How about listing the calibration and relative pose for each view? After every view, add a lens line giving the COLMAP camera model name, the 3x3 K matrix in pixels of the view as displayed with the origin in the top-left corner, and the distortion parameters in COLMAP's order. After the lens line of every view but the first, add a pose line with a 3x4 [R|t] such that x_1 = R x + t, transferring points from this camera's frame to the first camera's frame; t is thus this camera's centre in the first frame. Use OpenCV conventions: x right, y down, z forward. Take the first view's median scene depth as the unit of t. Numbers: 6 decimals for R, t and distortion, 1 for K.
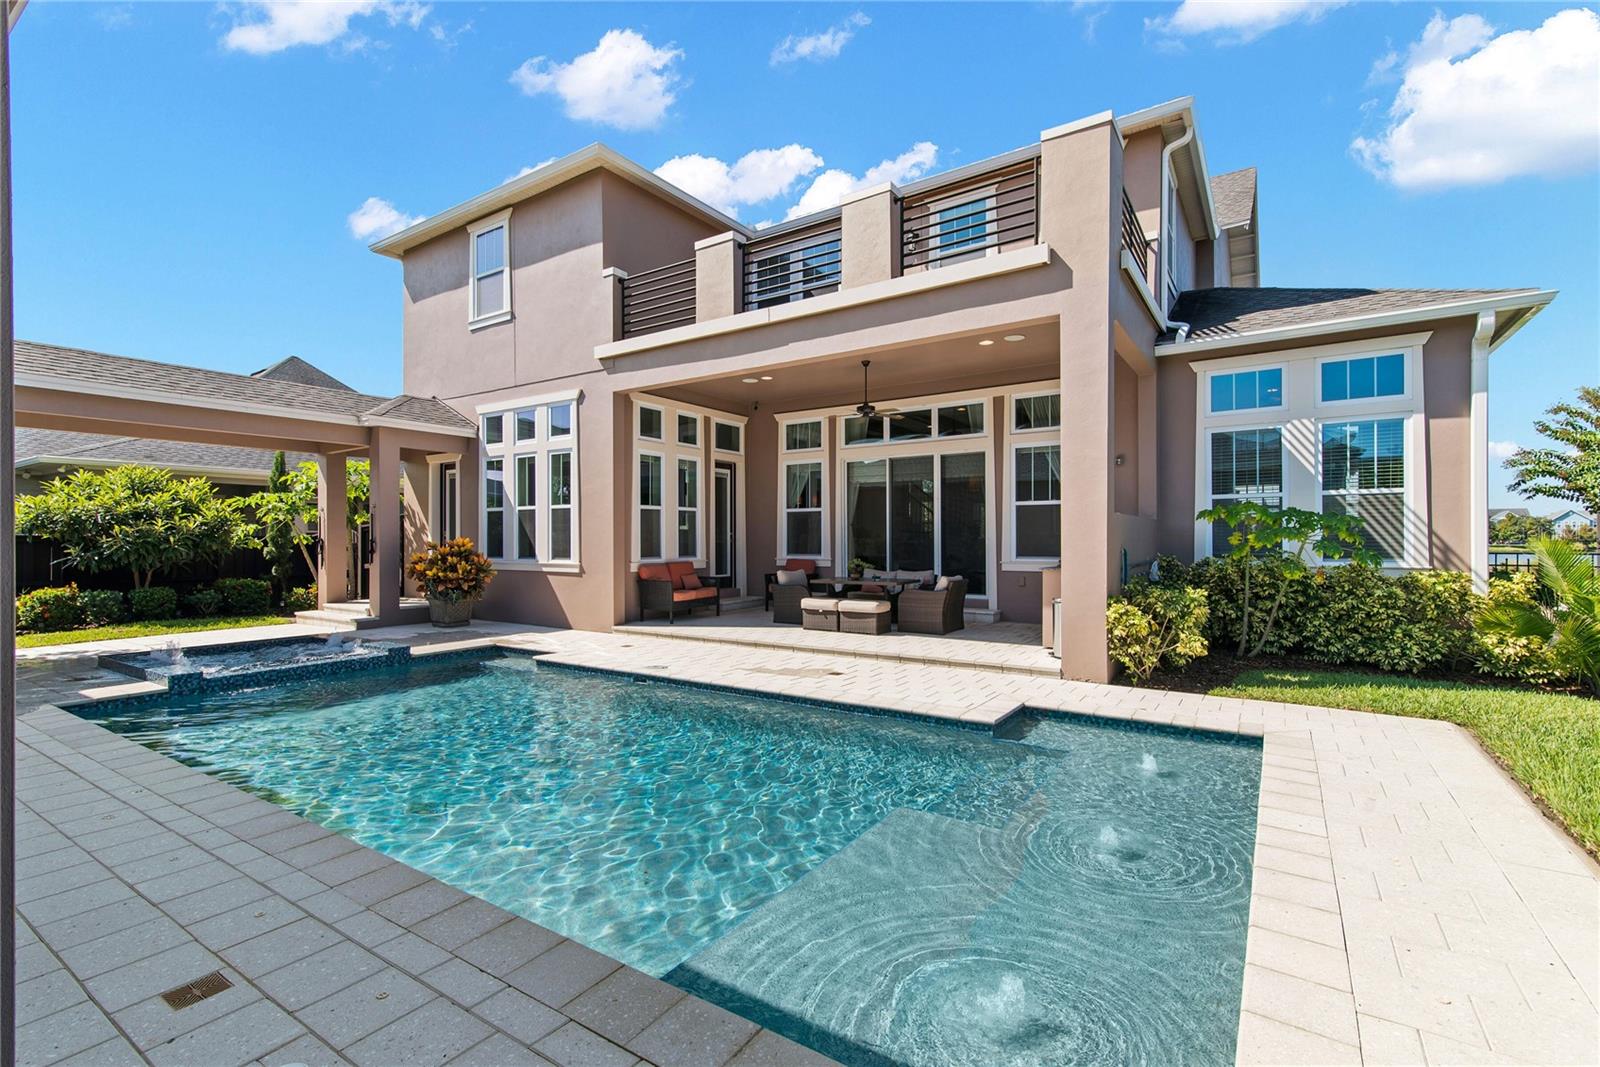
lens RADIAL K [[720.7, 0, 806.2], [0, 720.7, 535.0], [0, 0, 1]] dist [0.006304, 0.000611]
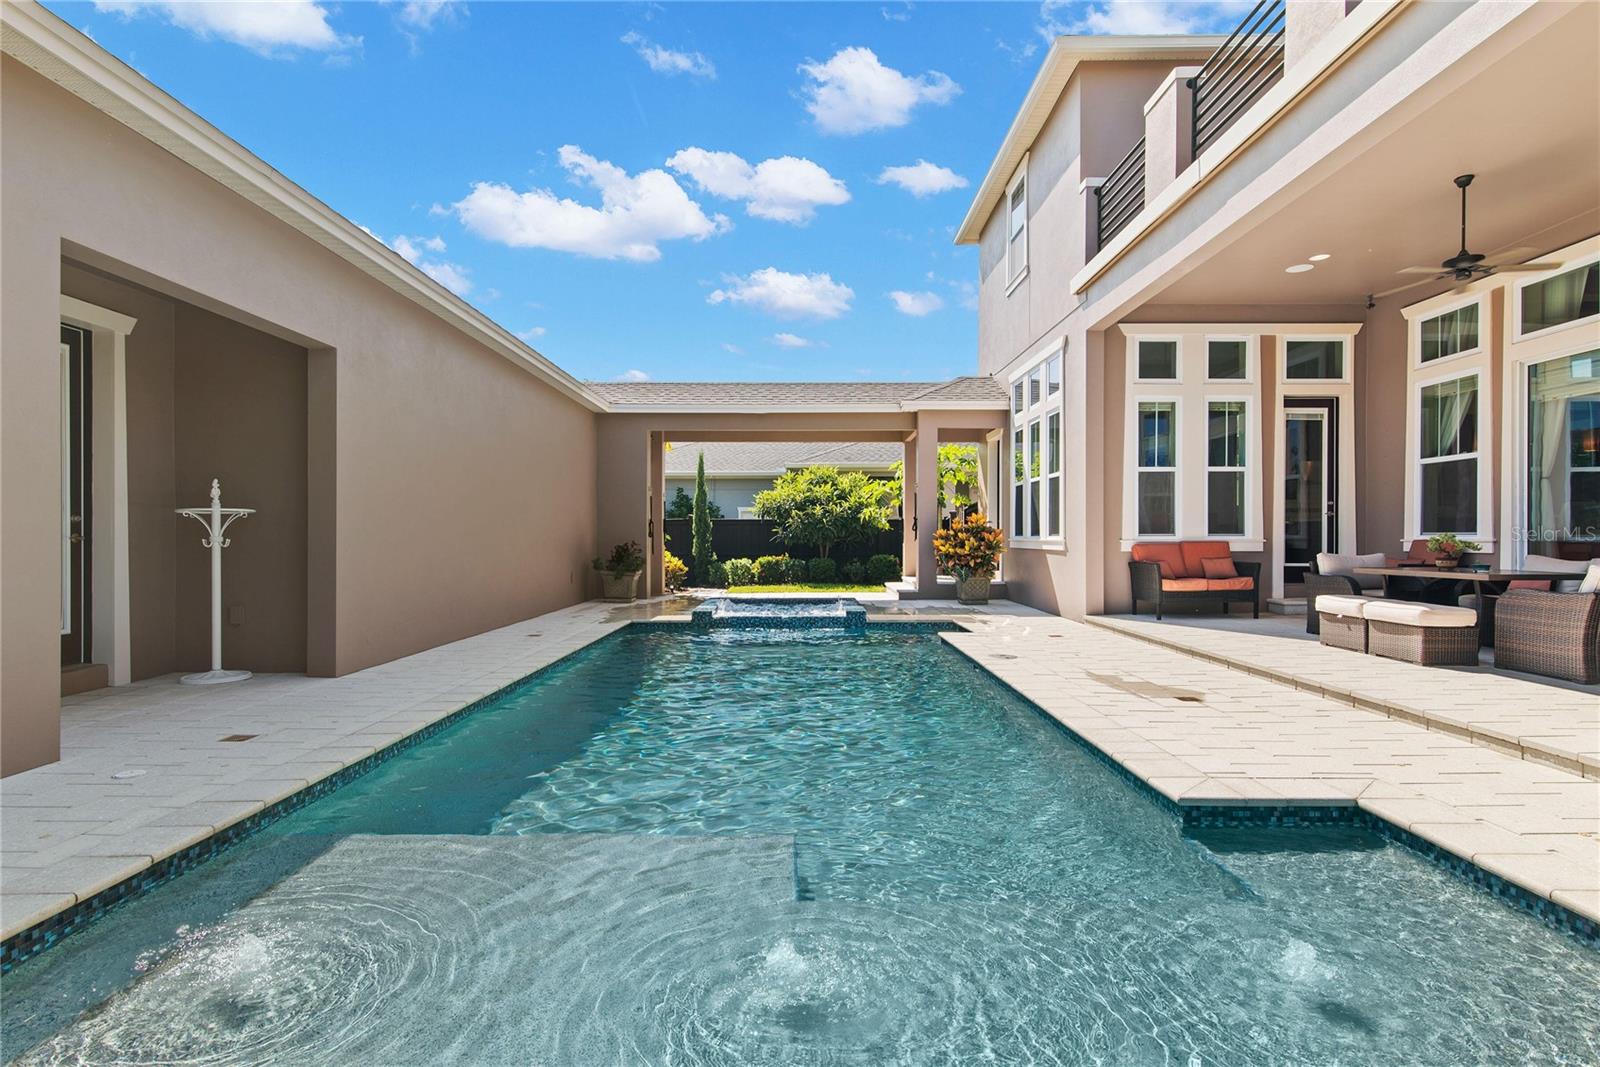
lens RADIAL K [[798.2, 0, 798.3], [0, 798.2, 541.6], [0, 0, 1]] dist [0.005420, 0.000852]
pose [[0.546237, 0.008308, -0.837589, 0.282940], [0.003702, 0.999917, 0.012332, 0.026302], [0.837622, -0.009837, 0.546161, 0.202030]]
